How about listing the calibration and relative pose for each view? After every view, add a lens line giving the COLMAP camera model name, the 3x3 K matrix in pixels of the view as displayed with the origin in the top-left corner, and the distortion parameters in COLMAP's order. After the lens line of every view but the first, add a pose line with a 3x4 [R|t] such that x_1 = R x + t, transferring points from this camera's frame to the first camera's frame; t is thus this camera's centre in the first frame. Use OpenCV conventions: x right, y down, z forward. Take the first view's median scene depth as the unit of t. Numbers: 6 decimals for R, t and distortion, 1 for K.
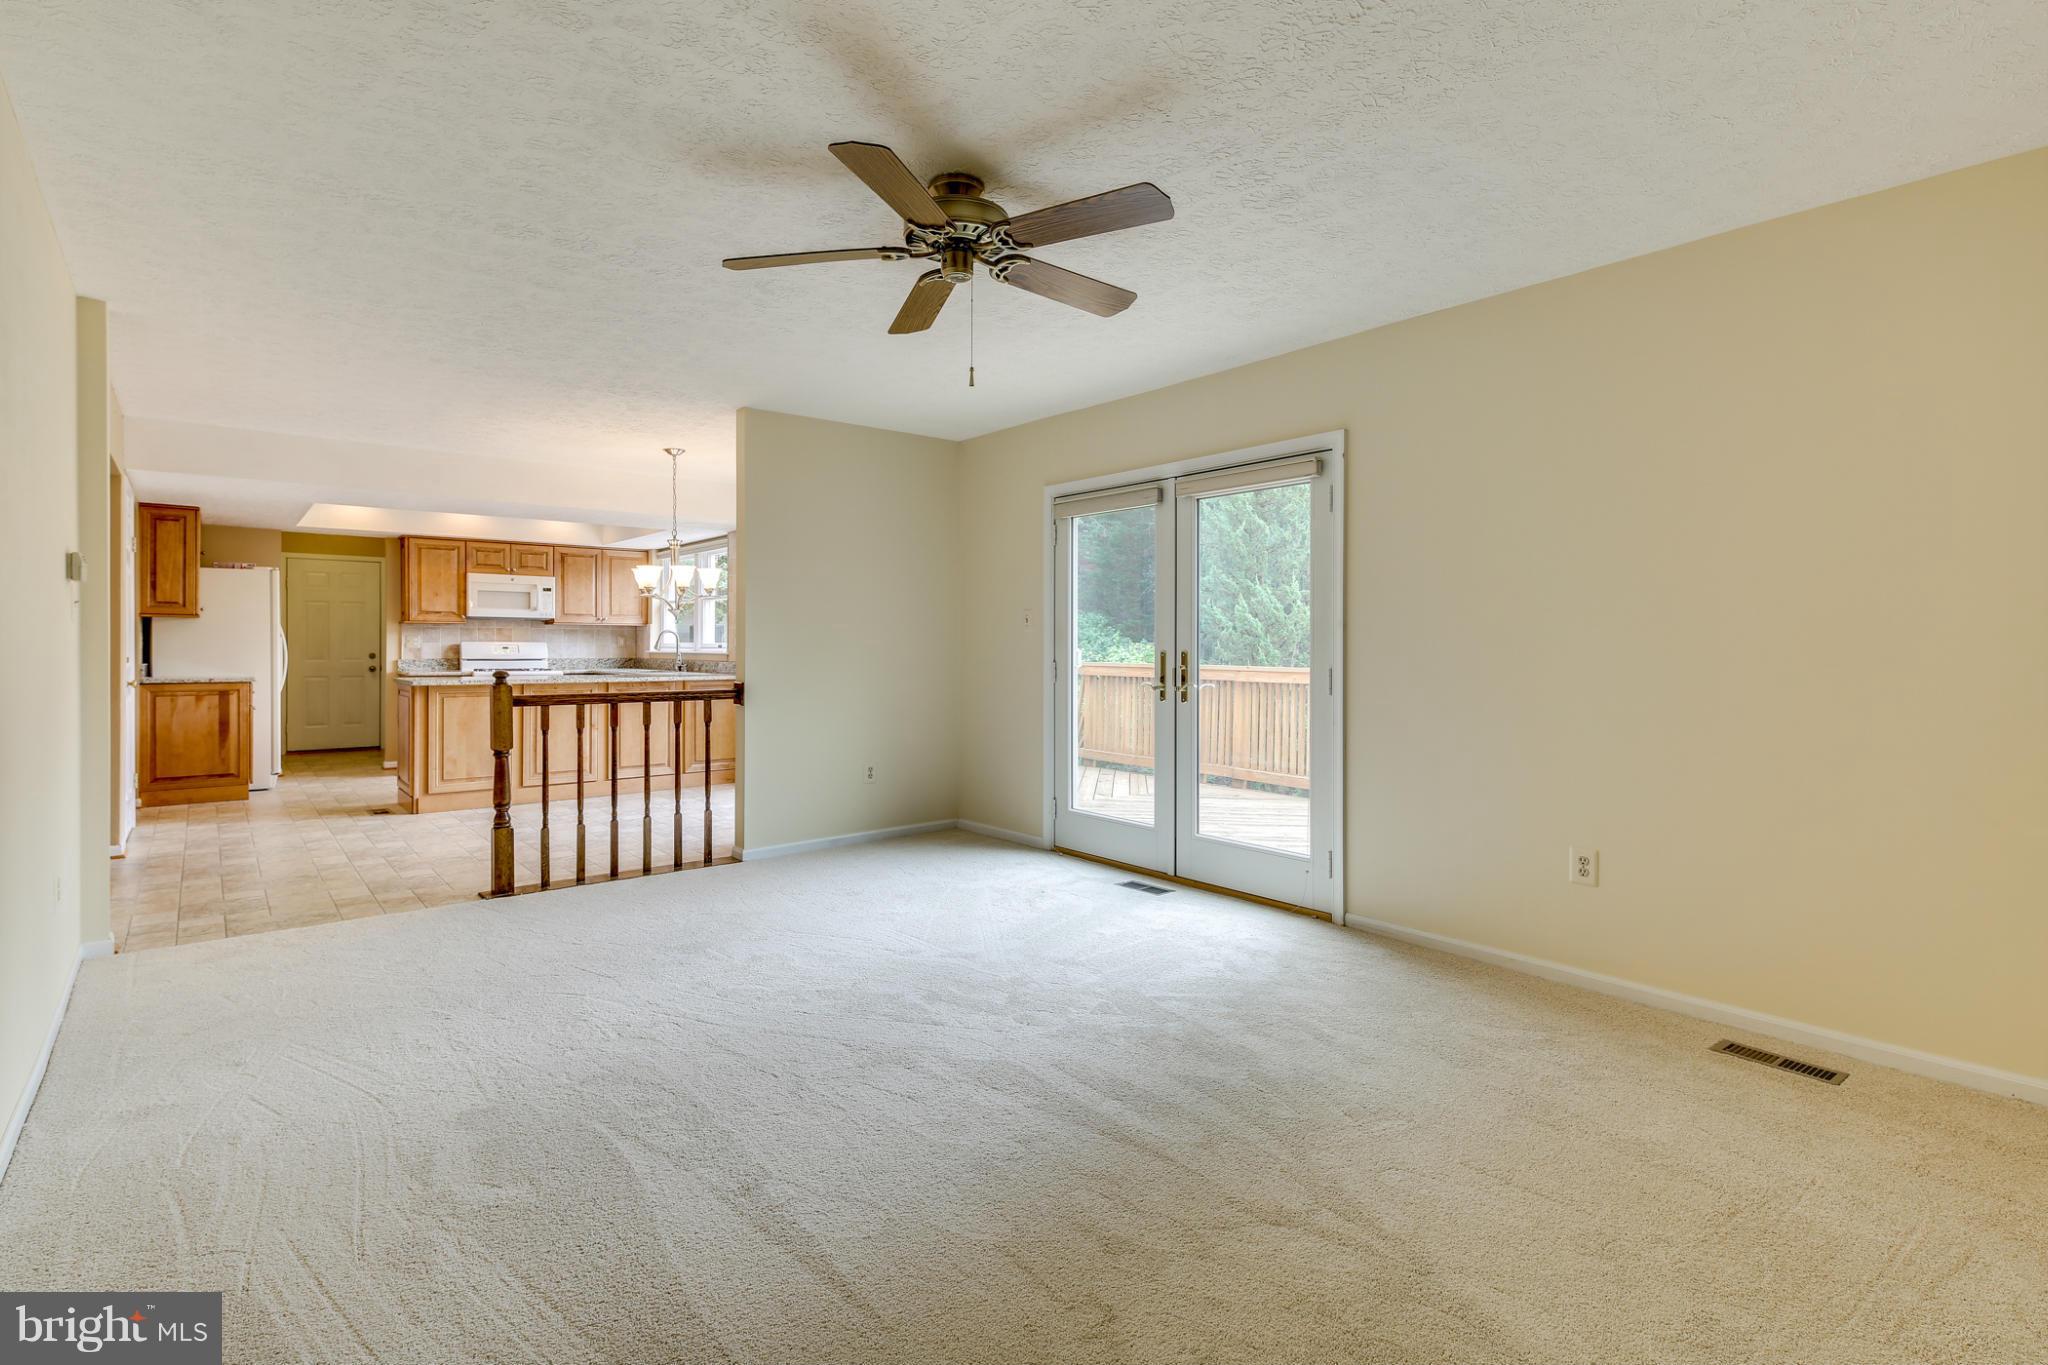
lens RADIAL K [[967.5, 0, 1023.3], [0, 967.5, 652.9], [0, 0, 1]] dist [0.000739, 0.000224]
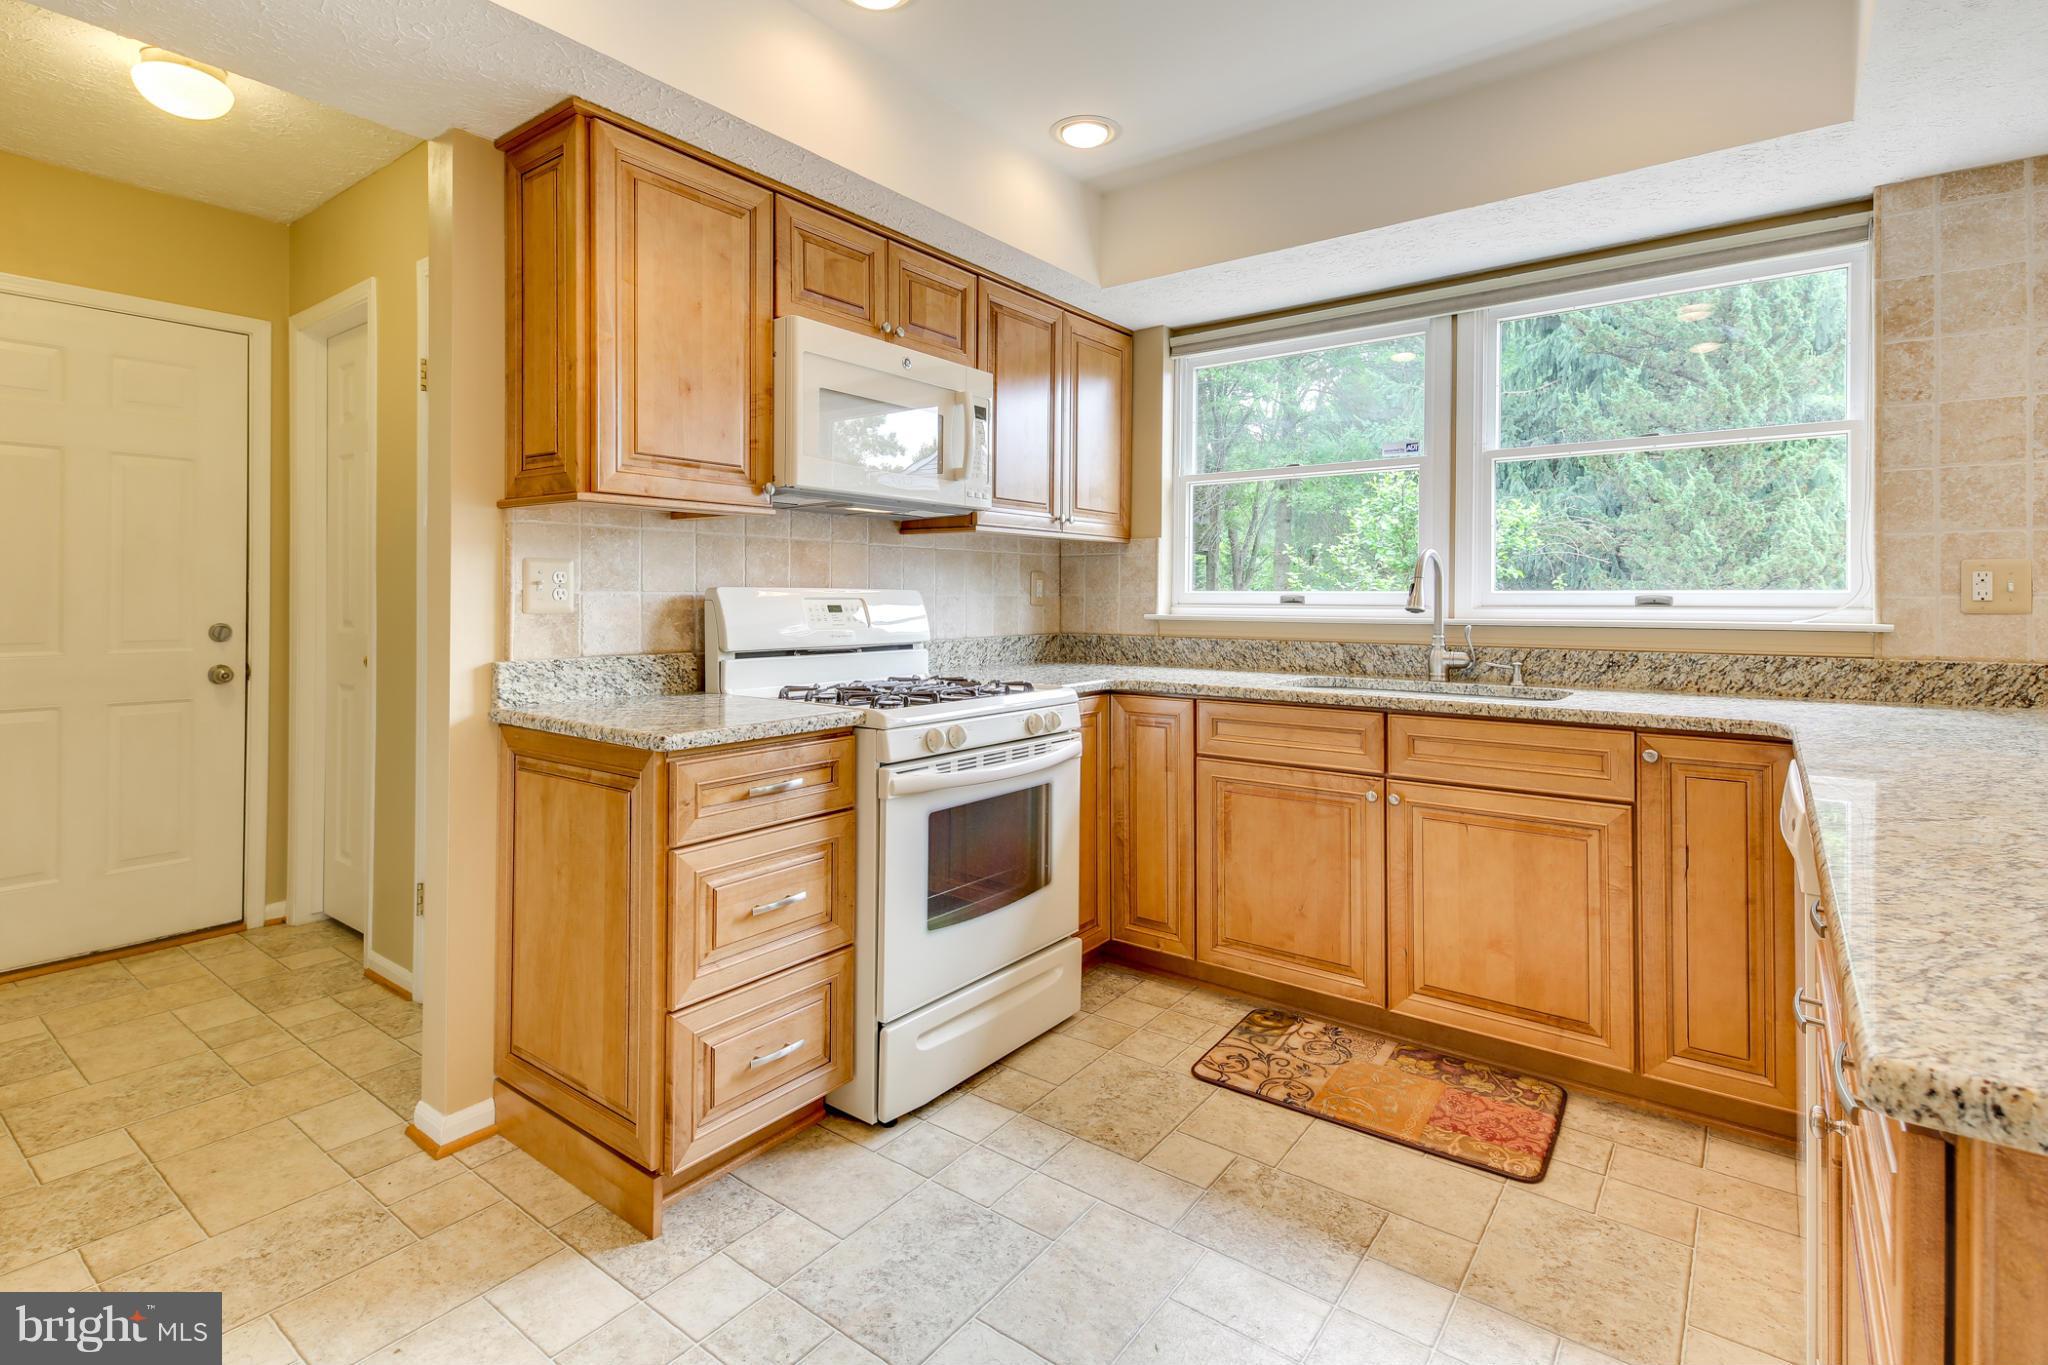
lens RADIAL K [[980.4, 0, 1010.9], [0, 980.4, 596.1], [0, 0, 1]] dist [0.013492, -0.000394]
pose [[0.976569, -0.001219, 0.215202, -0.561952], [0.002716, 0.999974, -0.006664, -0.007068], [-0.215188, 0.007092, 0.976547, 0.722897]]
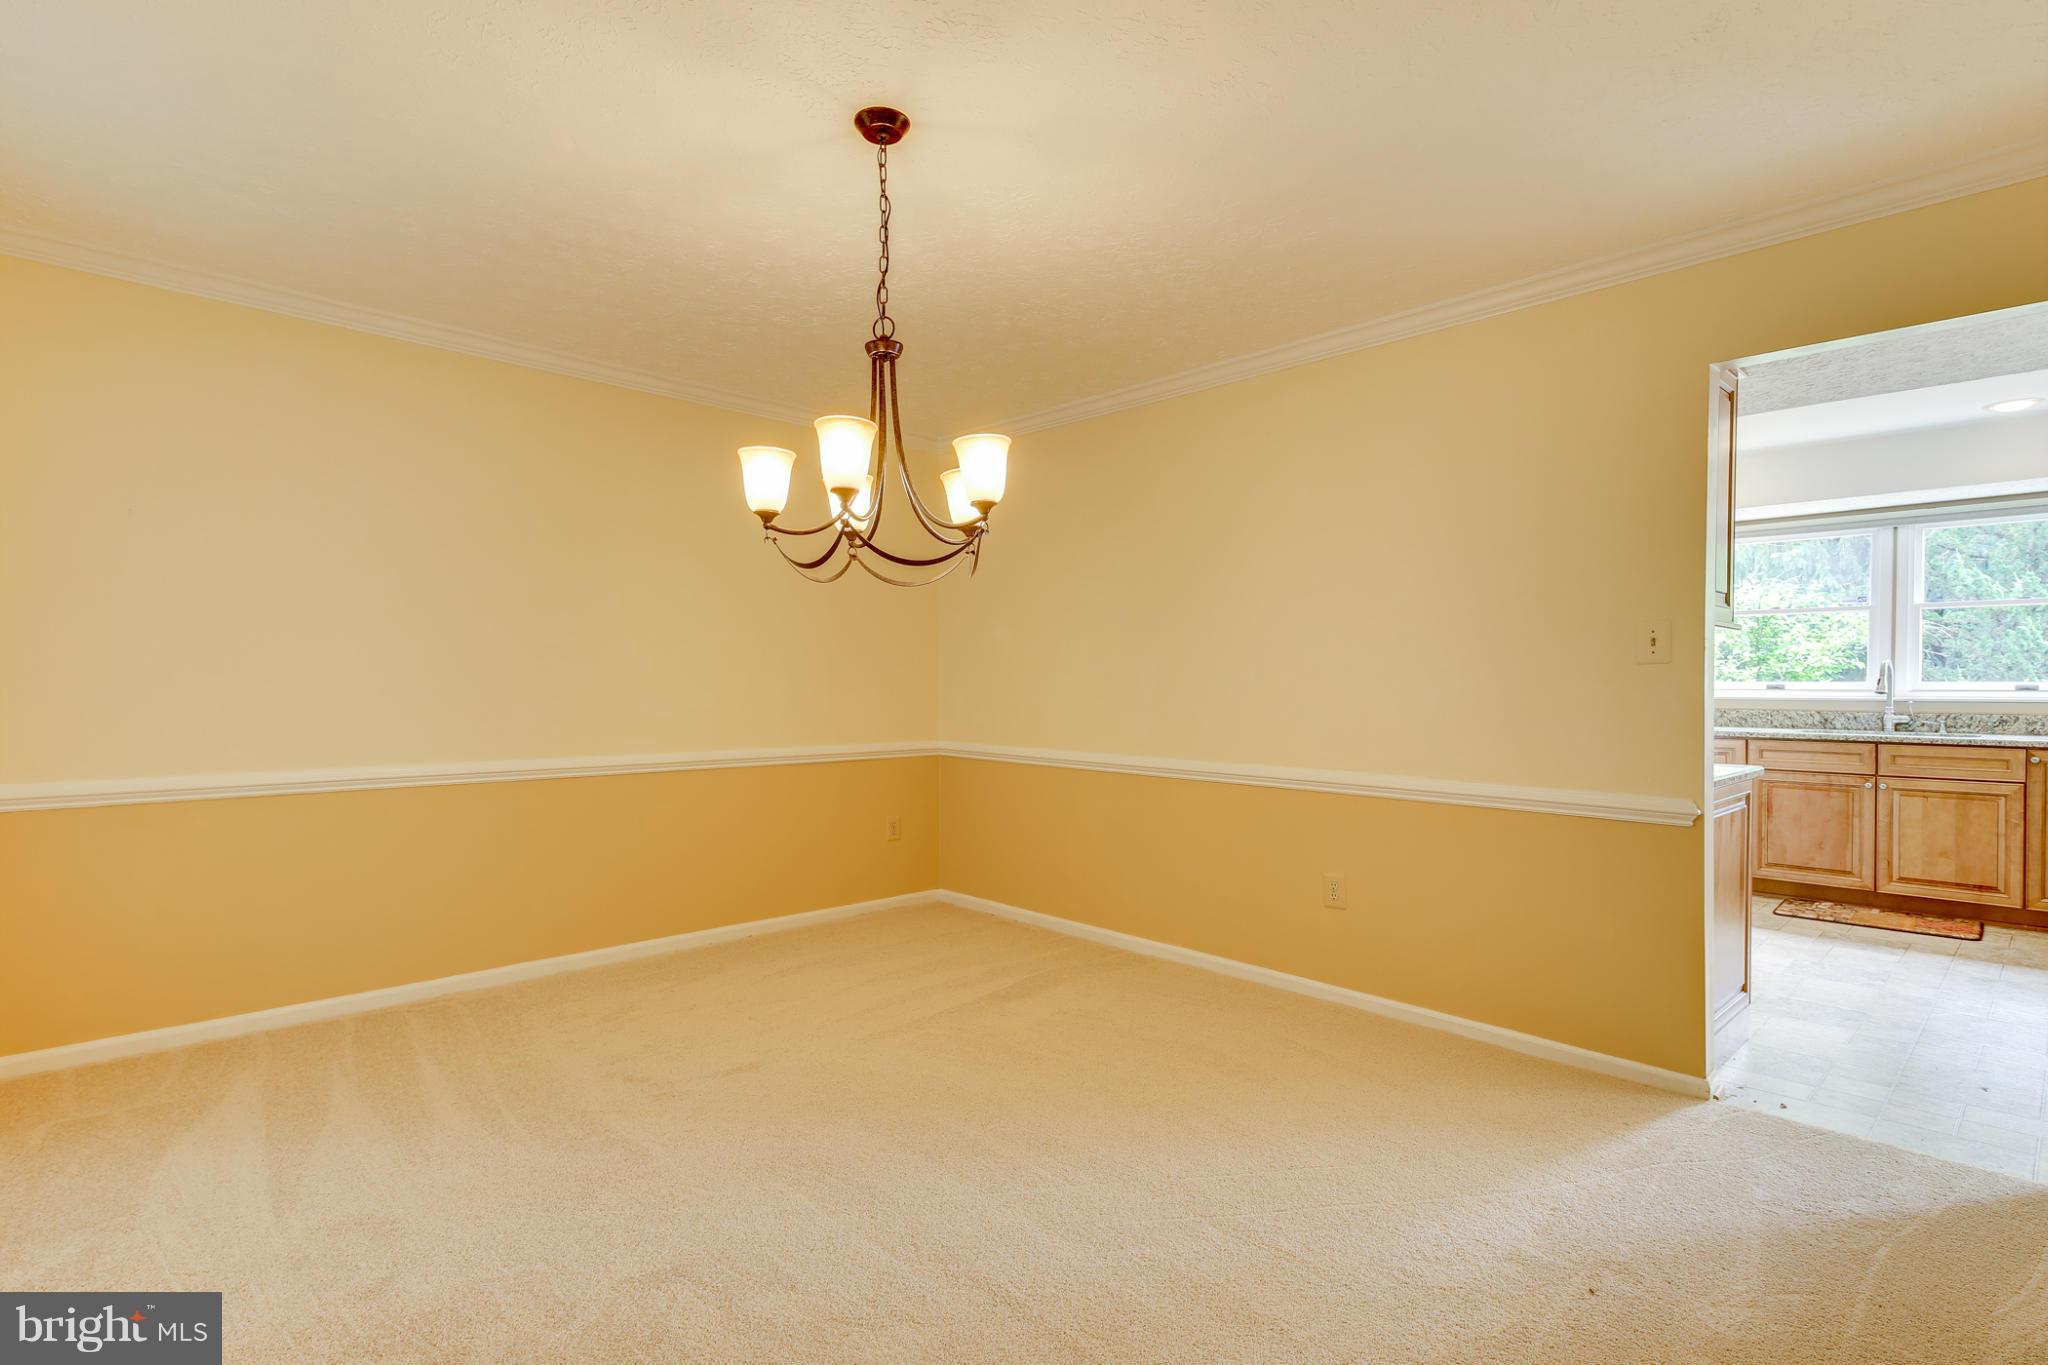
lens RADIAL K [[1007.6, 0, 979.0], [0, 1007.6, 694.0], [0, 0, 1]] dist [-0.001904, -0.001533]
pose [[0.999377, -0.003240, 0.035158, -0.917460], [0.003043, 0.999979, 0.005663, -0.008637], [-0.035176, -0.005552, 0.999366, 0.428424]]
